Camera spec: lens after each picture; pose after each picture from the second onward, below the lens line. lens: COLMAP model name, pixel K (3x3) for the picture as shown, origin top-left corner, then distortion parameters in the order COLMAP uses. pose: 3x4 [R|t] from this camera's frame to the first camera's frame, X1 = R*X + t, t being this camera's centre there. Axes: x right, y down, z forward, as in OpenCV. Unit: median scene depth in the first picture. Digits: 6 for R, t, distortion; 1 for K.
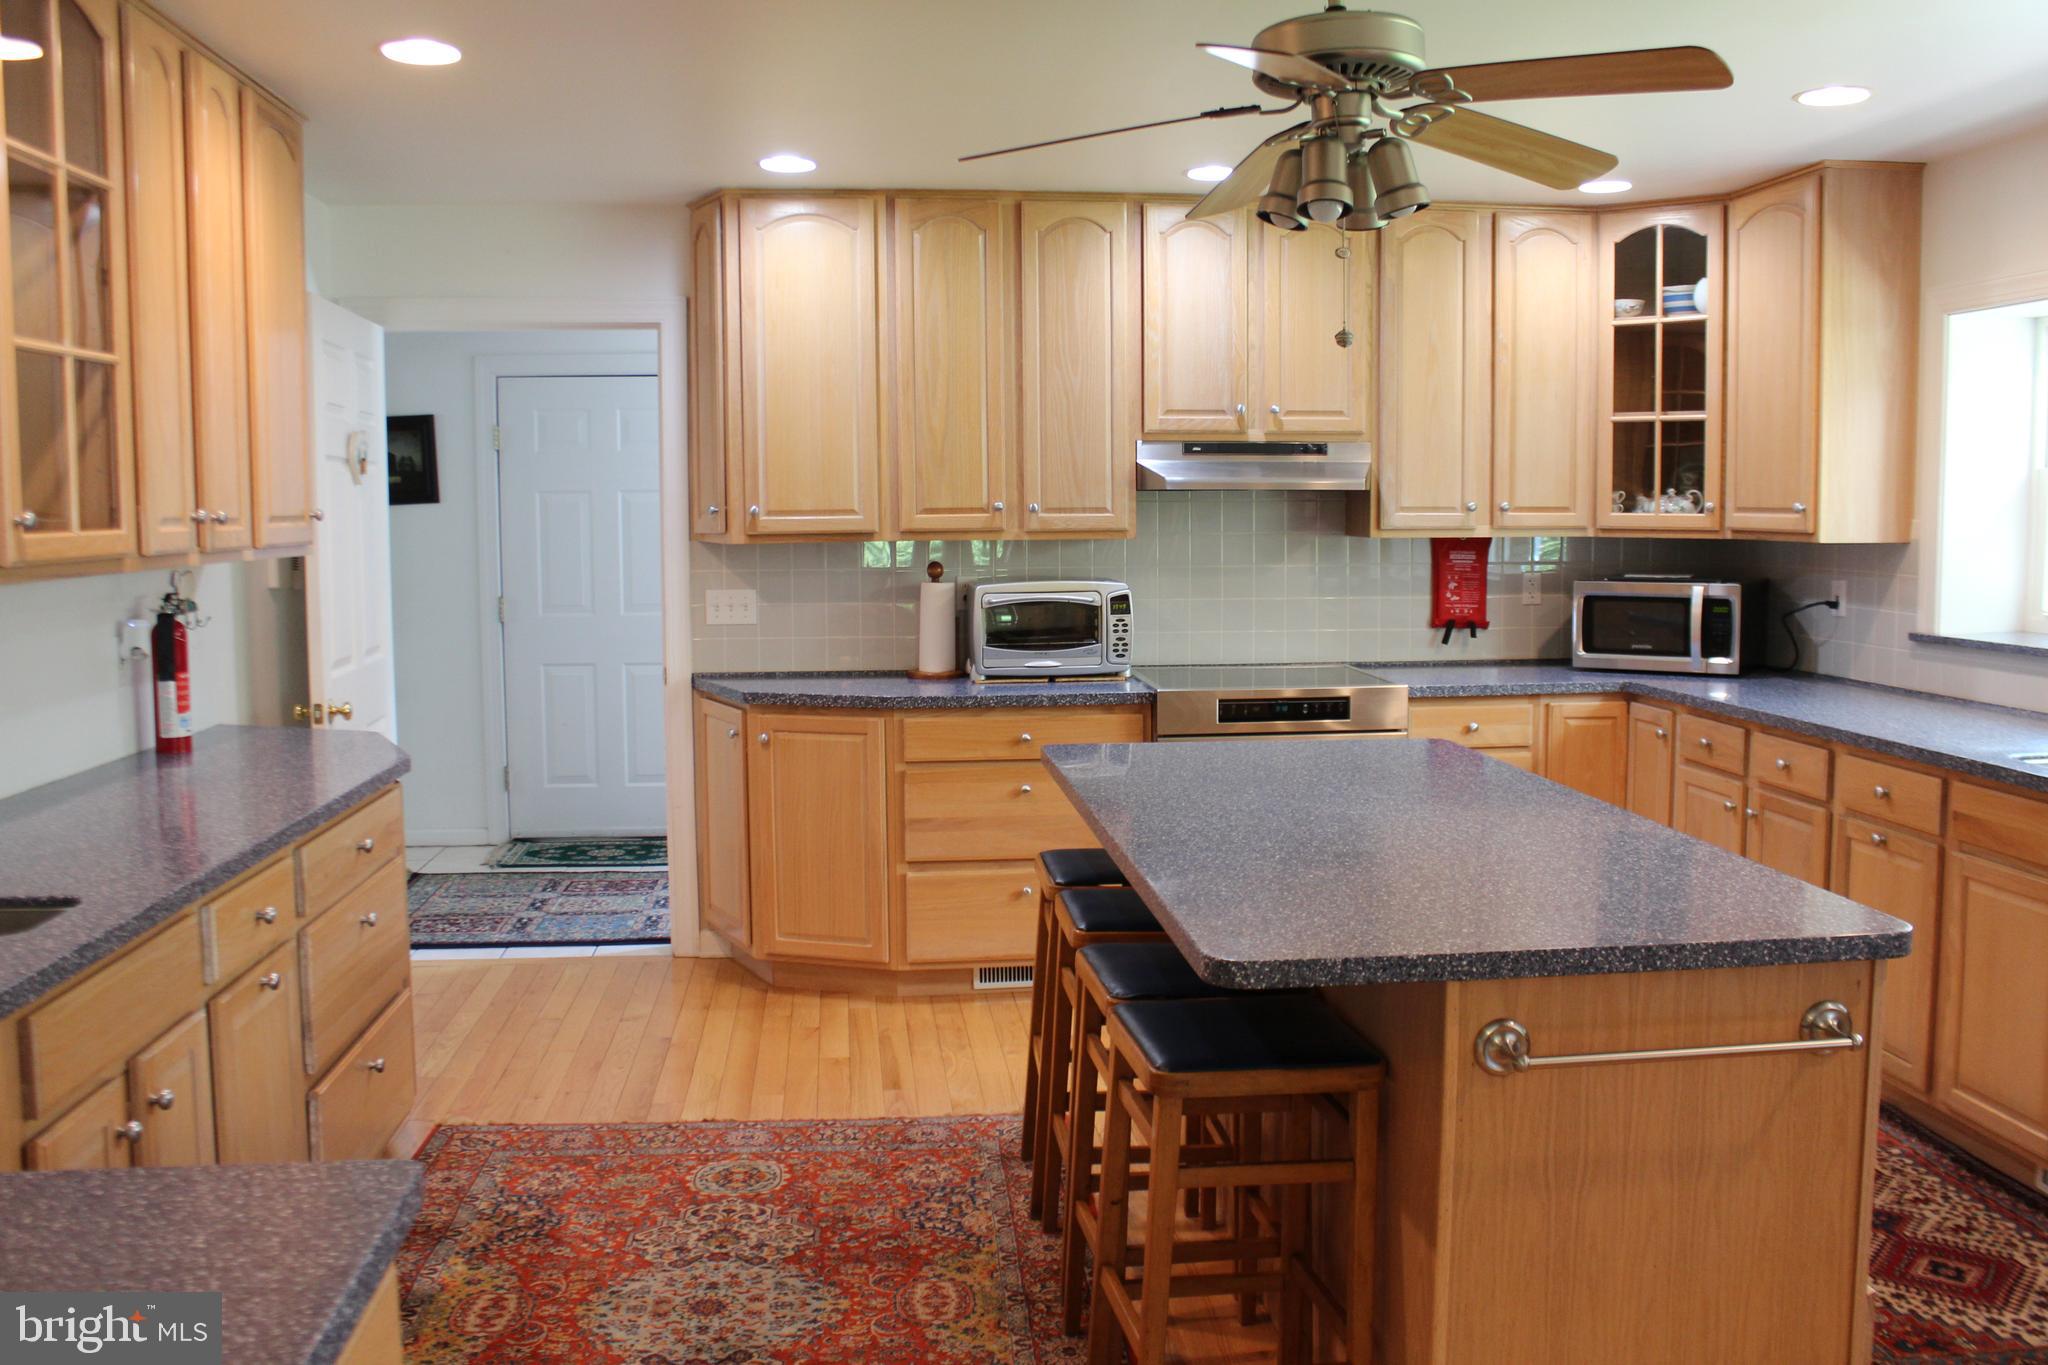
lens RADIAL K [[1693.8, 0, 1039.3], [0, 1693.8, 658.6], [0, 0, 1]] dist [-0.178391, 0.167662]
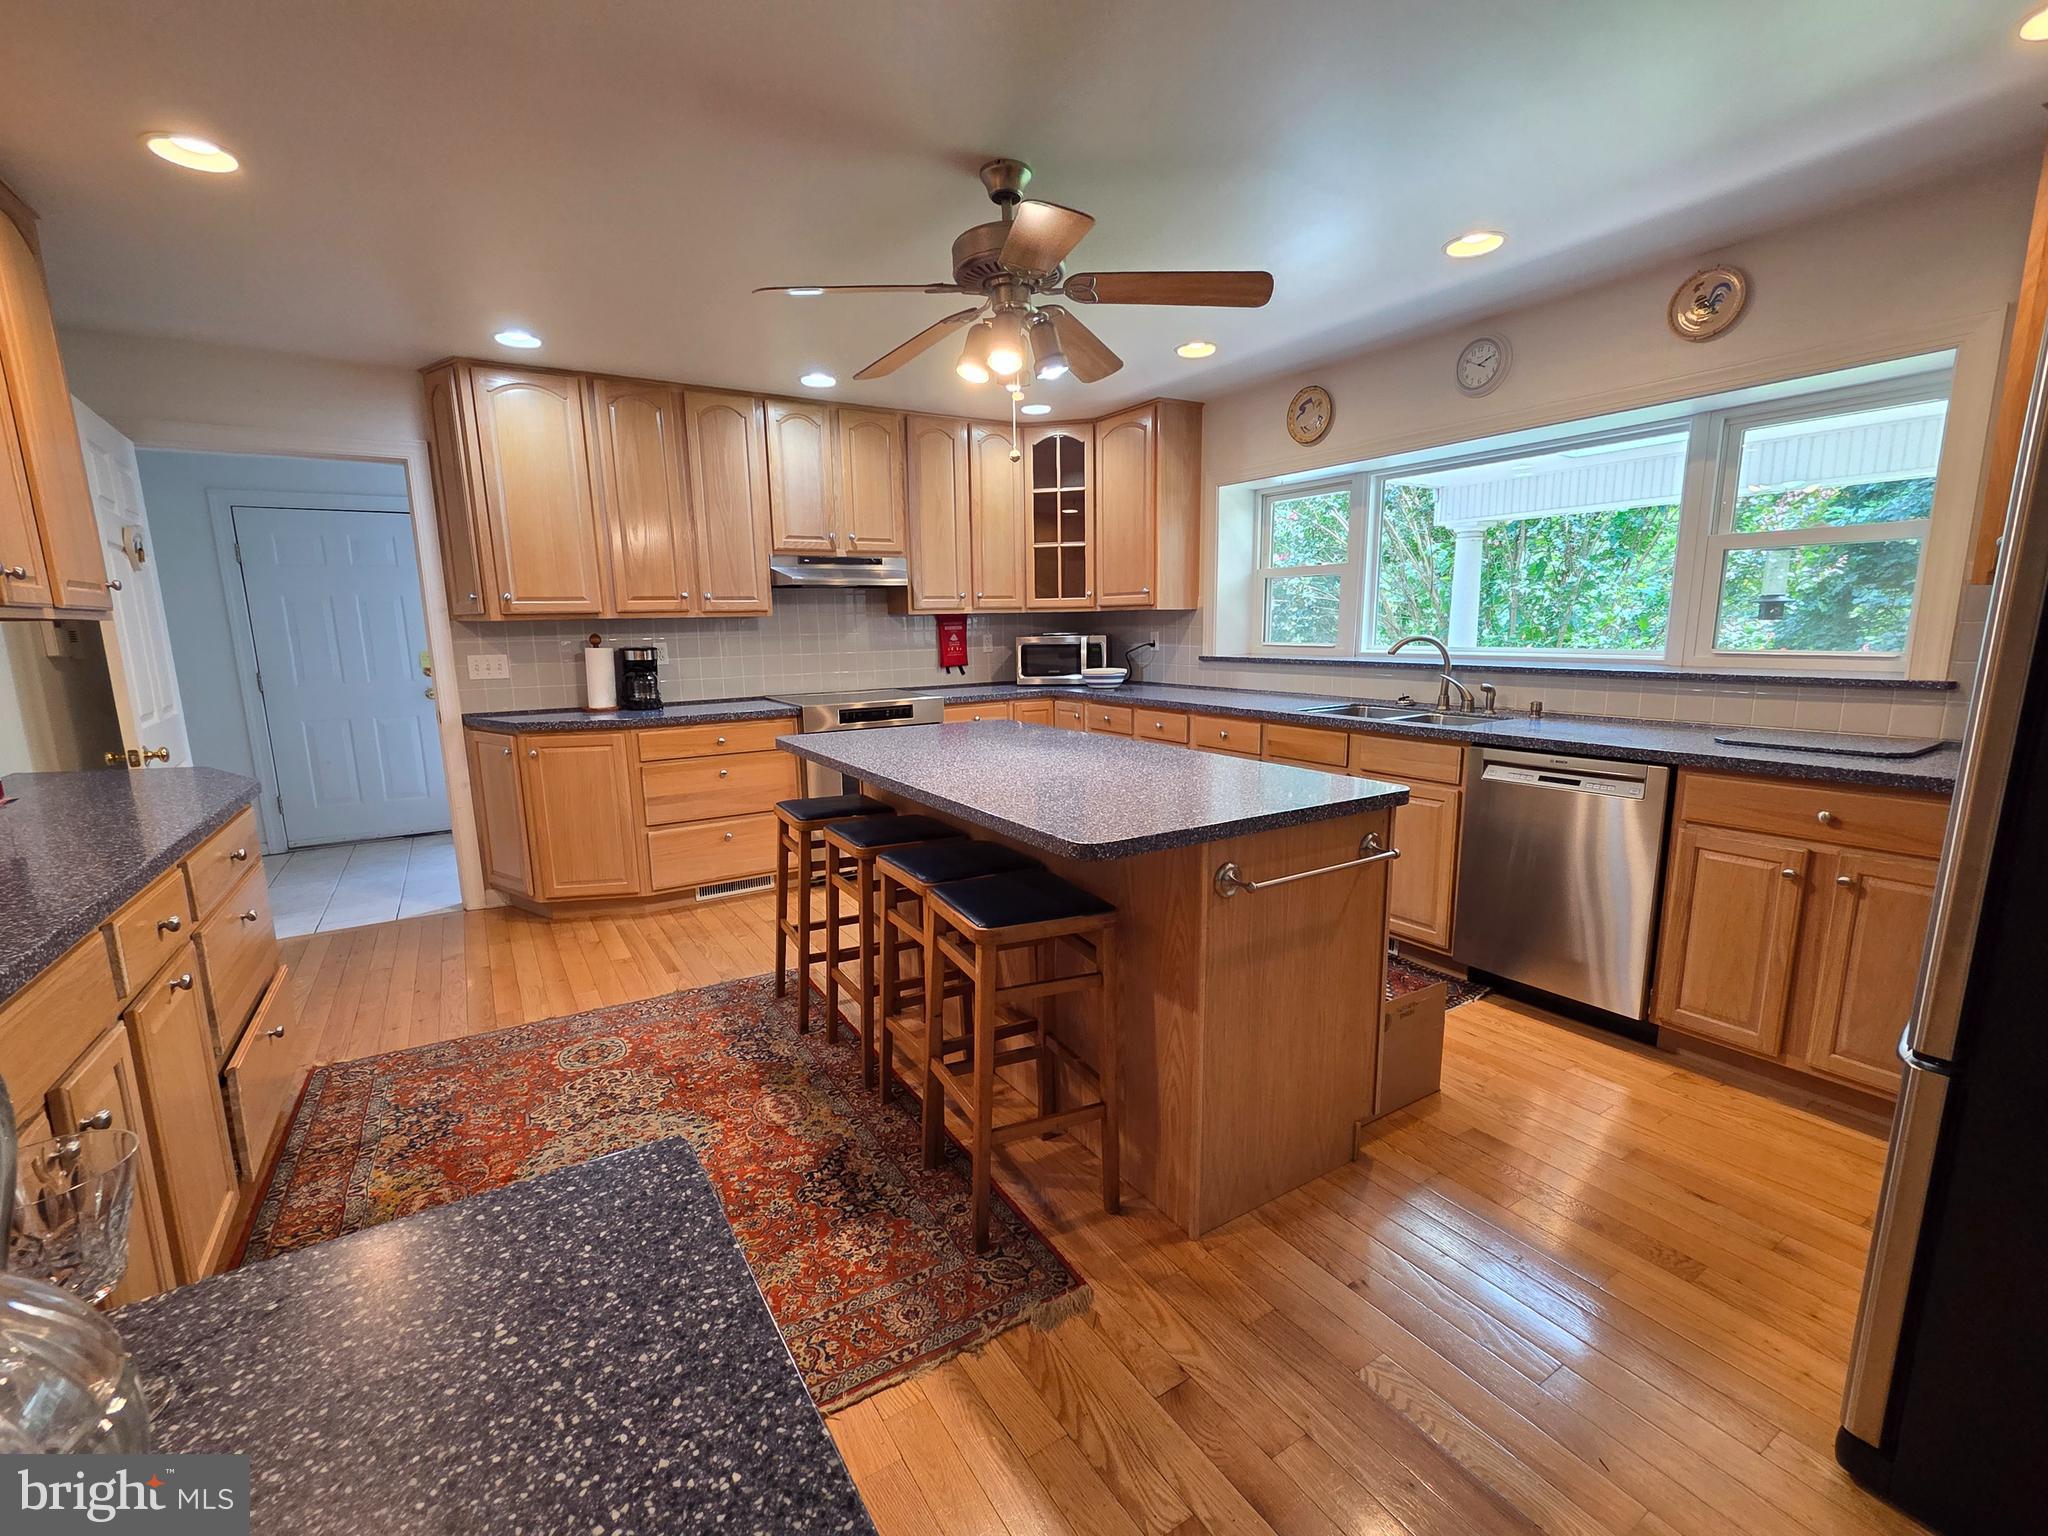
lens RADIAL K [[877.9, 0, 1017.9], [0, 877.9, 782.5], [0, 0, 1]] dist [-0.010642, -0.000081]
pose [[0.903425, -0.087382, 0.419747, -0.106403], [0.050306, 0.993852, 0.098624, 0.018717], [-0.425784, -0.067983, 0.902267, 0.133290]]
